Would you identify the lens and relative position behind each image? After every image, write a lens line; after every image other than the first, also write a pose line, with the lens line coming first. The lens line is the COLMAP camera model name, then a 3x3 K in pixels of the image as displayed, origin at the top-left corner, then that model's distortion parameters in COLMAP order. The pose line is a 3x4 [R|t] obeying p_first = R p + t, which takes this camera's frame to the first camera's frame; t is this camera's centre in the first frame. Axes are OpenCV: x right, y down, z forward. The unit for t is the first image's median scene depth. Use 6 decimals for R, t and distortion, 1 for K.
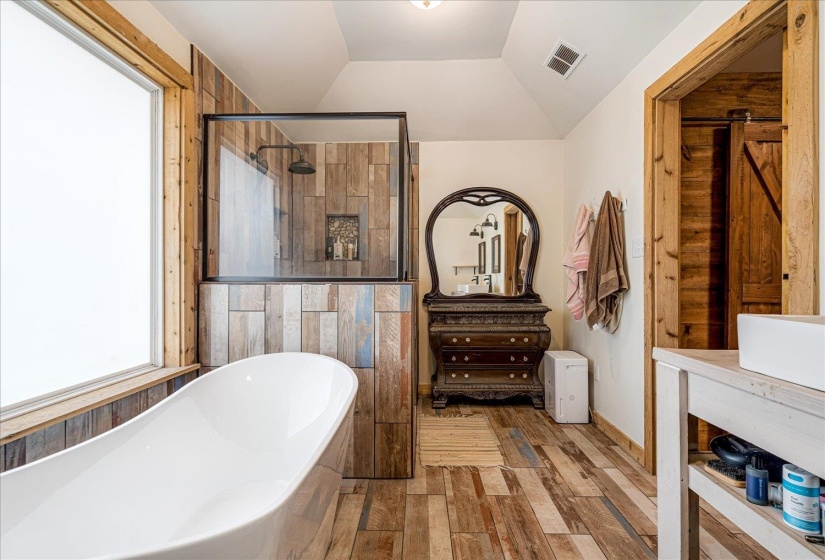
lens RADIAL K [[387.0, 0, 420.7], [0, 387.0, 278.8], [0, 0, 1]] dist [-0.003284, 0.001688]
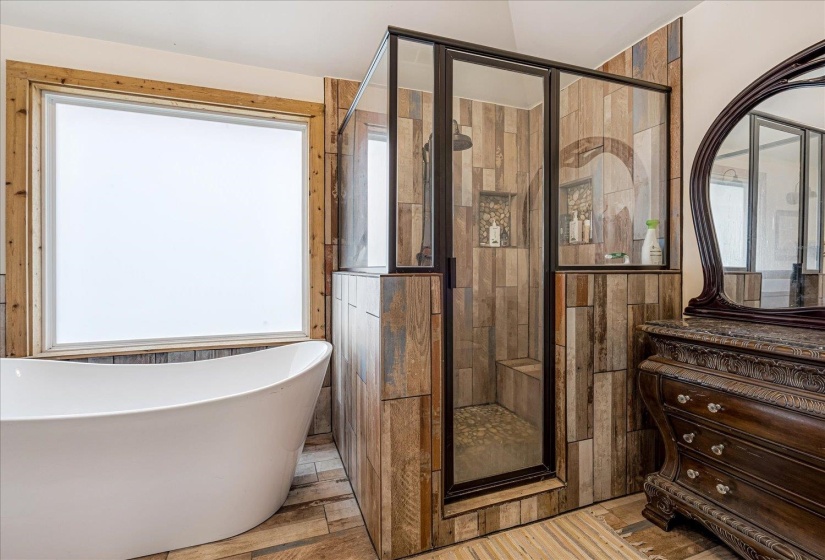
lens RADIAL K [[387.0, 0, 427.4], [0, 387.0, 268.2], [0, 0, 1]] dist [-0.003284, 0.001688]
pose [[0.363530, -0.002991, -0.931578, 0.408201], [-0.001769, 0.999991, -0.003902, 0.000523], [0.931581, 0.003067, 0.363521, 0.525160]]
